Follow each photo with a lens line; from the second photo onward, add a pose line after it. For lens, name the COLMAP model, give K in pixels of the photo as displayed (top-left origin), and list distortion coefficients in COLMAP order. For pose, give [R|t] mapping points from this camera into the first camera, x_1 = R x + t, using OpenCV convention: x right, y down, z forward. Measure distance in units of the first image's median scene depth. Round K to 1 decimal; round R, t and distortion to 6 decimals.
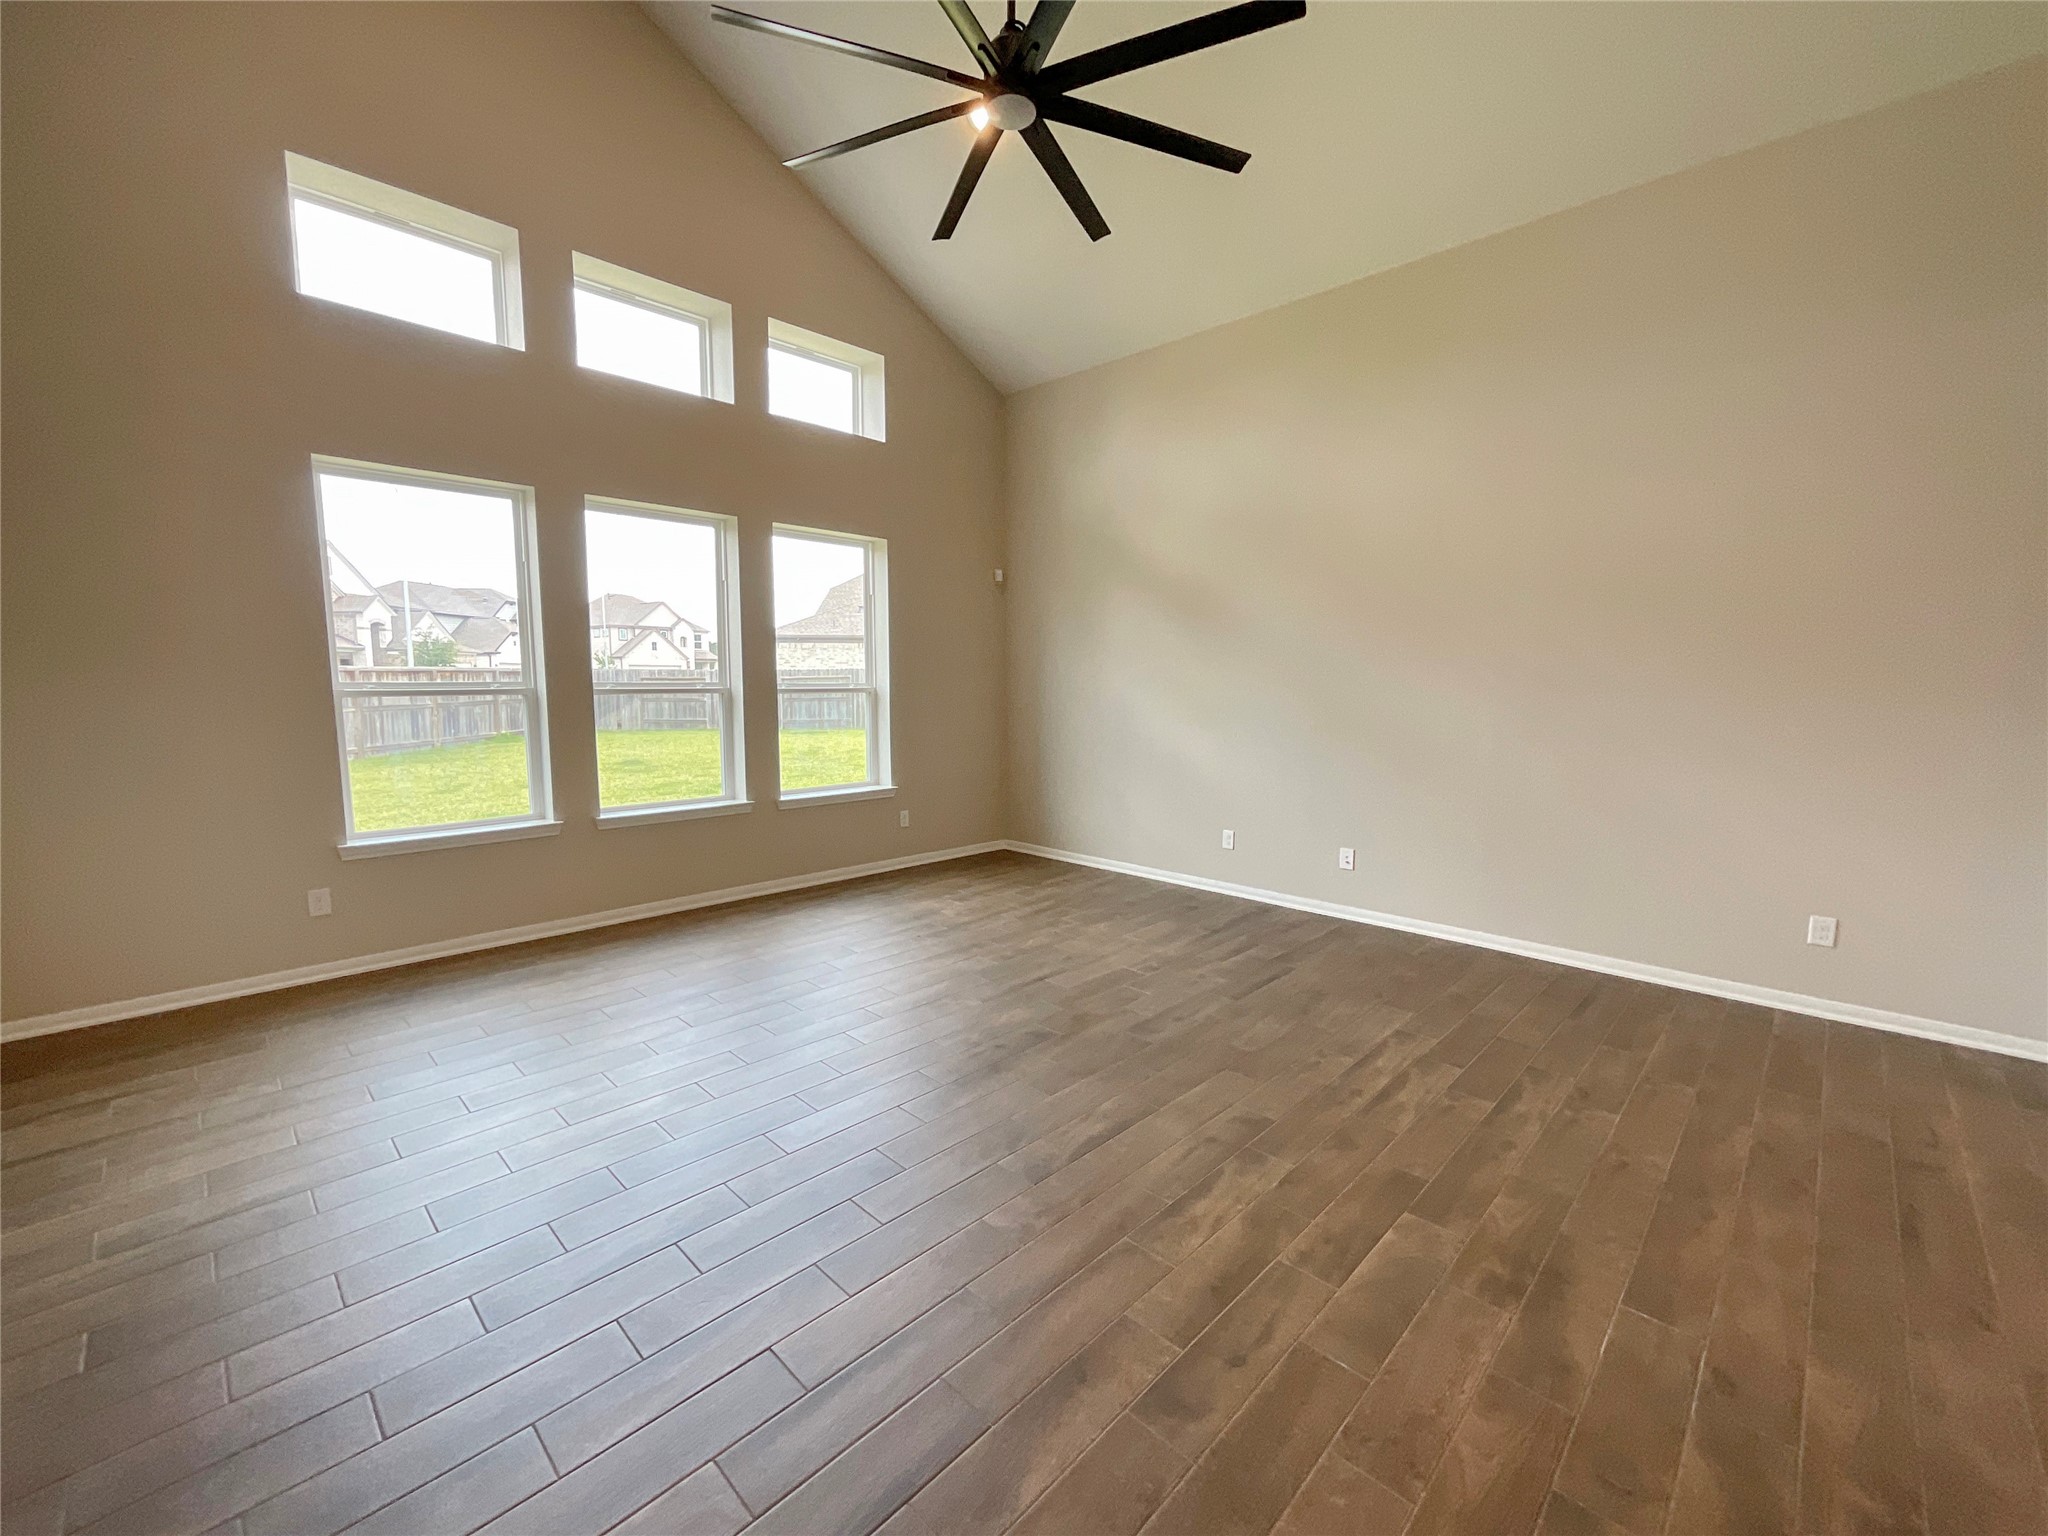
lens RADIAL K [[839.8, 0, 1030.4], [0, 839.8, 766.3], [0, 0, 1]] dist [-0.002432, 0.000664]
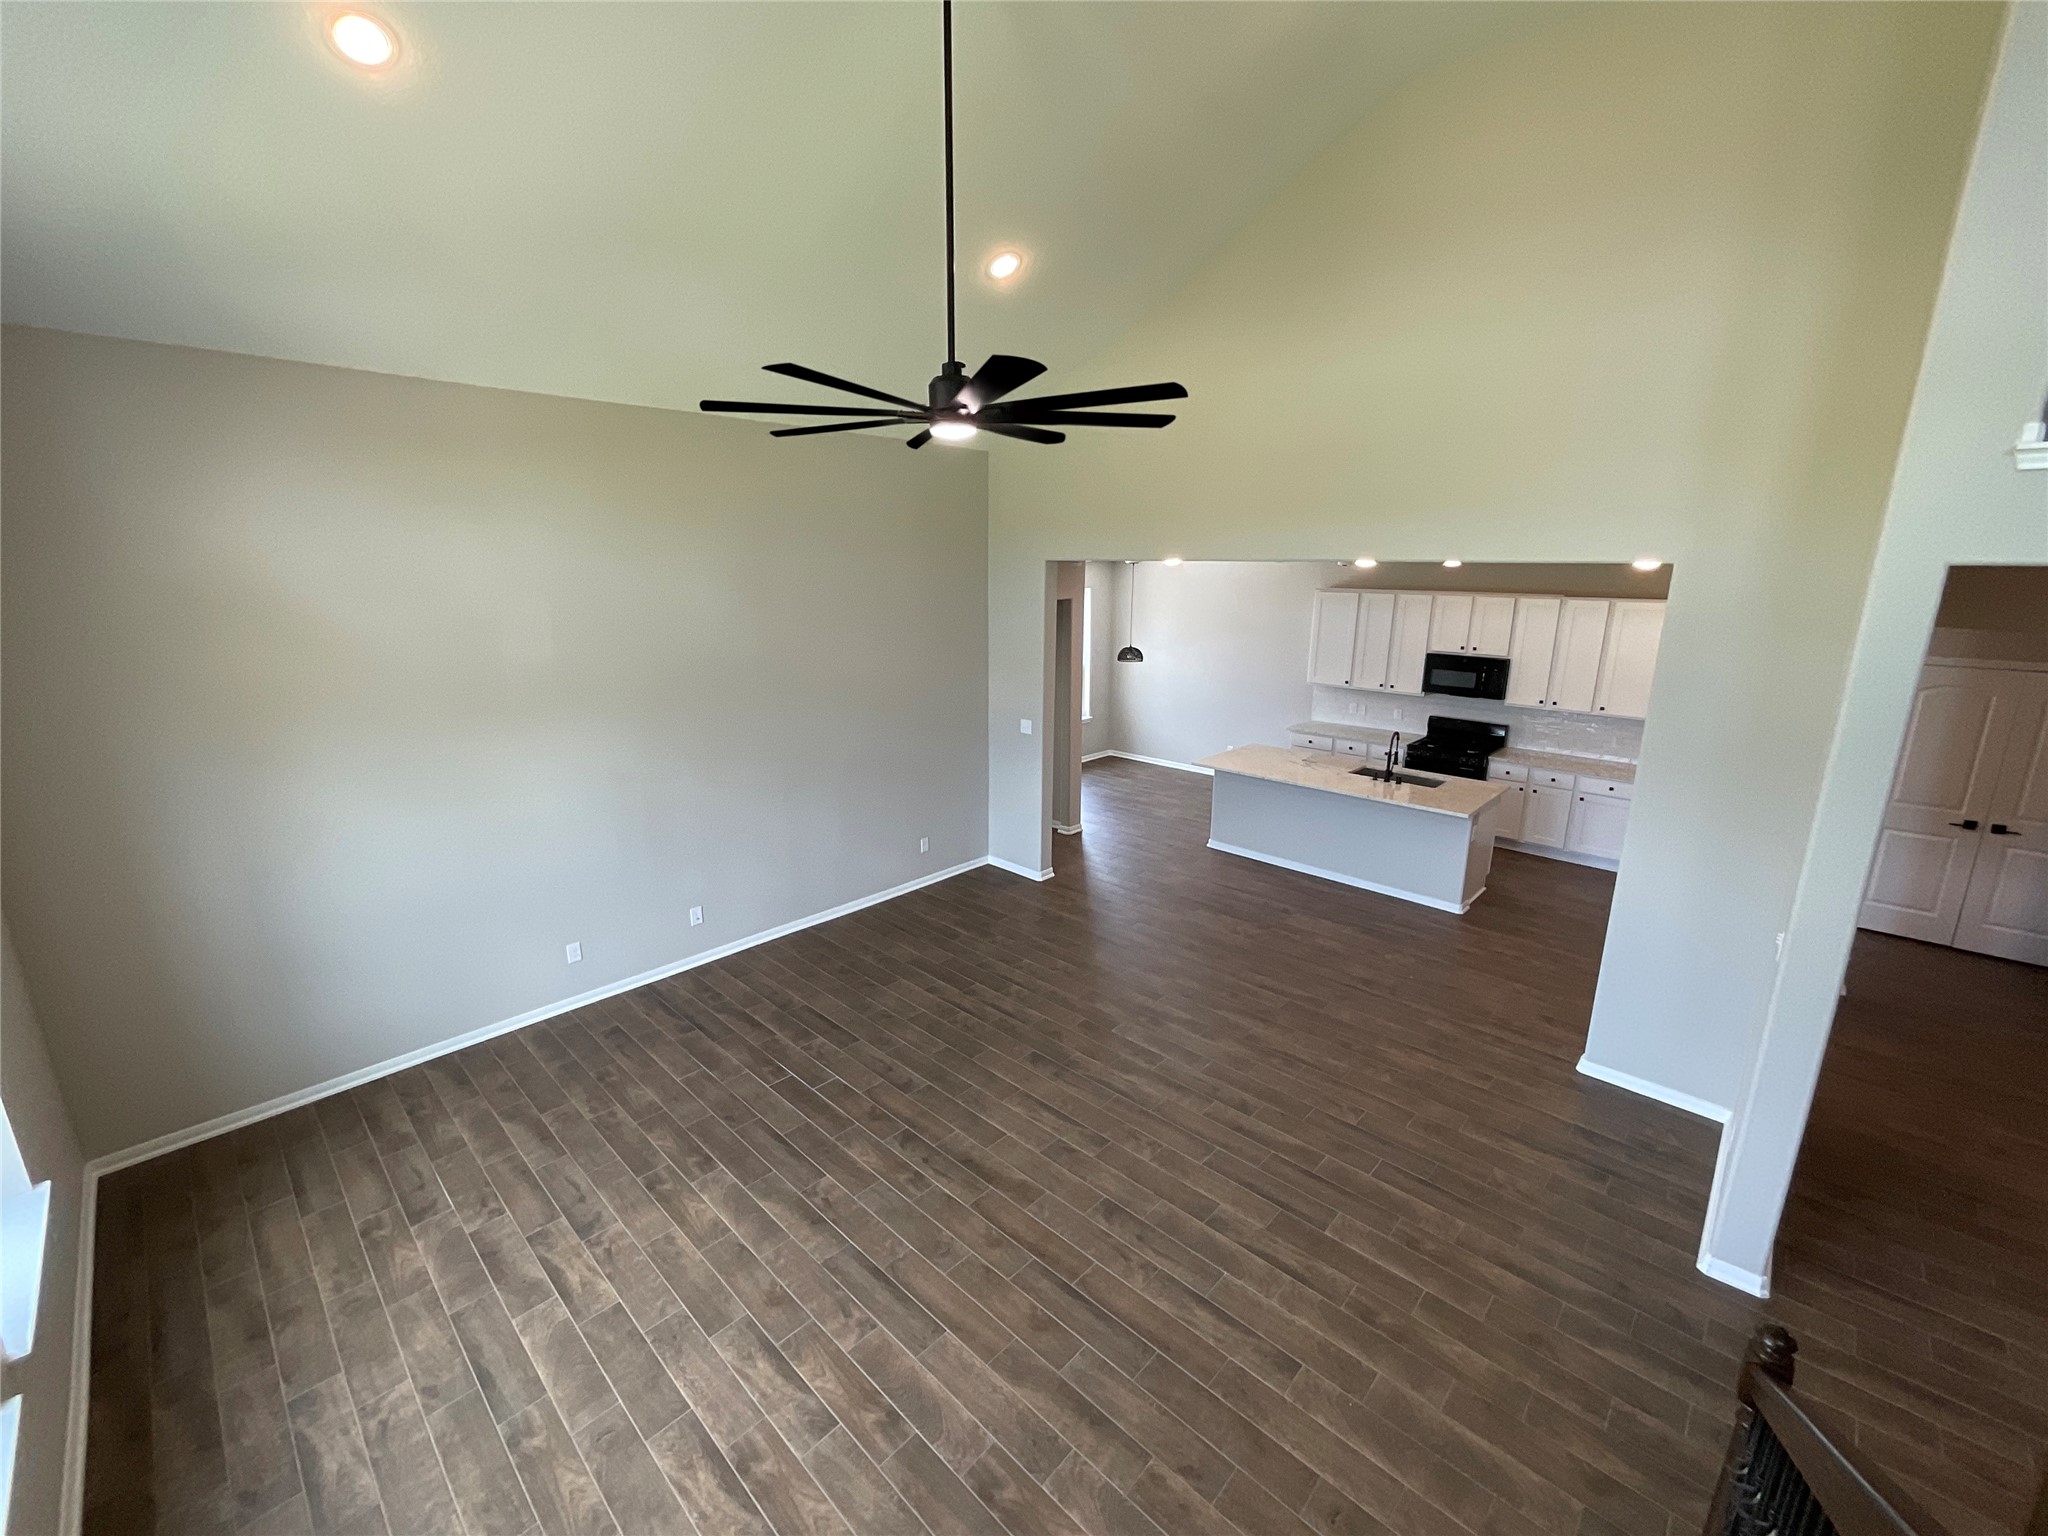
lens RADIAL K [[839.8, 0, 1030.4], [0, 839.8, 766.3], [0, 0, 1]] dist [-0.002432, 0.000664]
pose [[-0.010896, -0.243500, 0.969840, -1.008711], [0.099002, 0.964869, 0.243364, -0.466916], [-0.995028, 0.098668, 0.013593, 0.716524]]
